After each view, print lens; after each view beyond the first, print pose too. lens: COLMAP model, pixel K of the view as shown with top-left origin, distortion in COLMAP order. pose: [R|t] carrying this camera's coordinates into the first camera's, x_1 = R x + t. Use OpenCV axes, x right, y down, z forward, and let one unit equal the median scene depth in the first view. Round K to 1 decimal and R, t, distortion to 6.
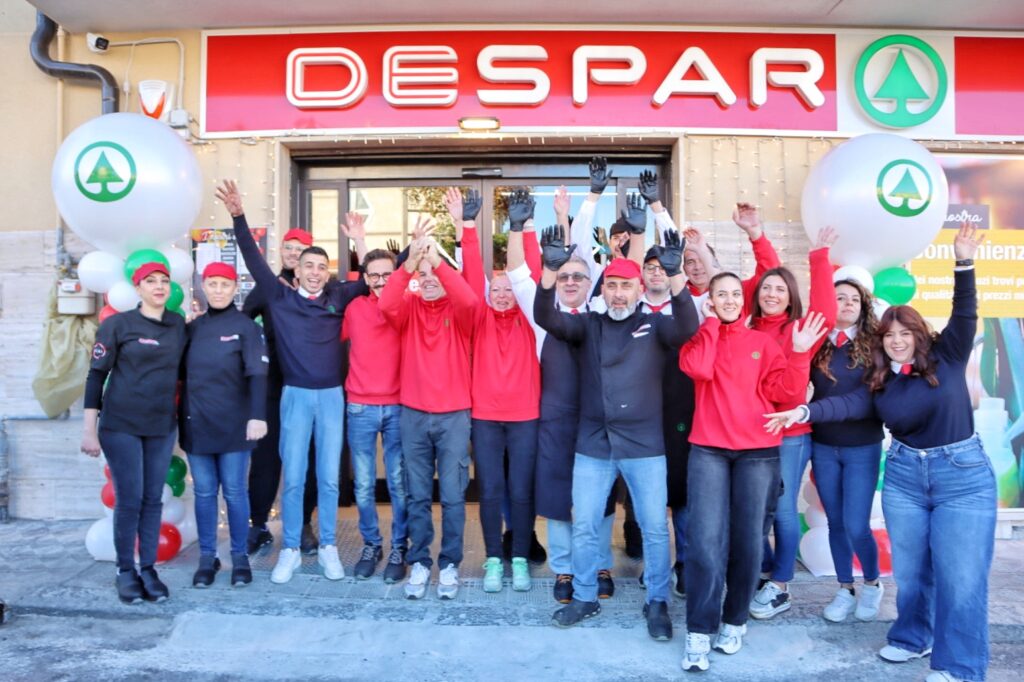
lens RADIAL K [[745.6, 0, 516.8], [0, 745.6, 344.5], [0, 0, 1]] dist [-0.133393, 0.085758]
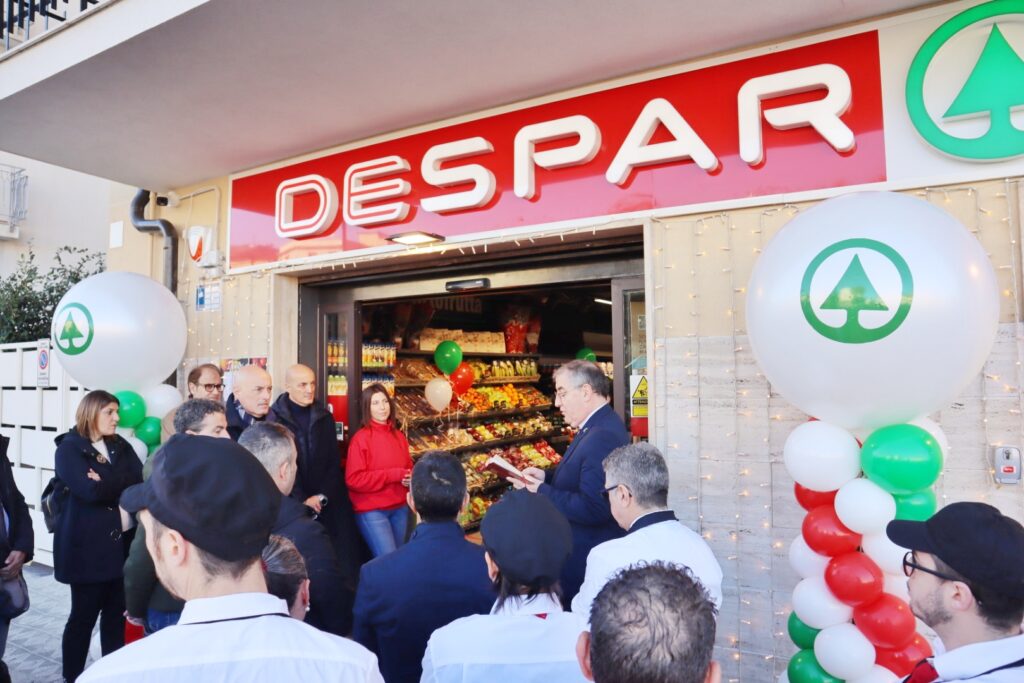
lens RADIAL K [[717.6, 0, 512.0], [0, 717.6, 341.5], [0, 0, 1]] dist [-0.125418, 0.084642]
pose [[0.852463, -0.031203, -0.521855, 0.478465], [-0.005278, 0.997653, -0.068274, -0.116185], [0.522761, 0.060955, 0.850297, 0.333752]]
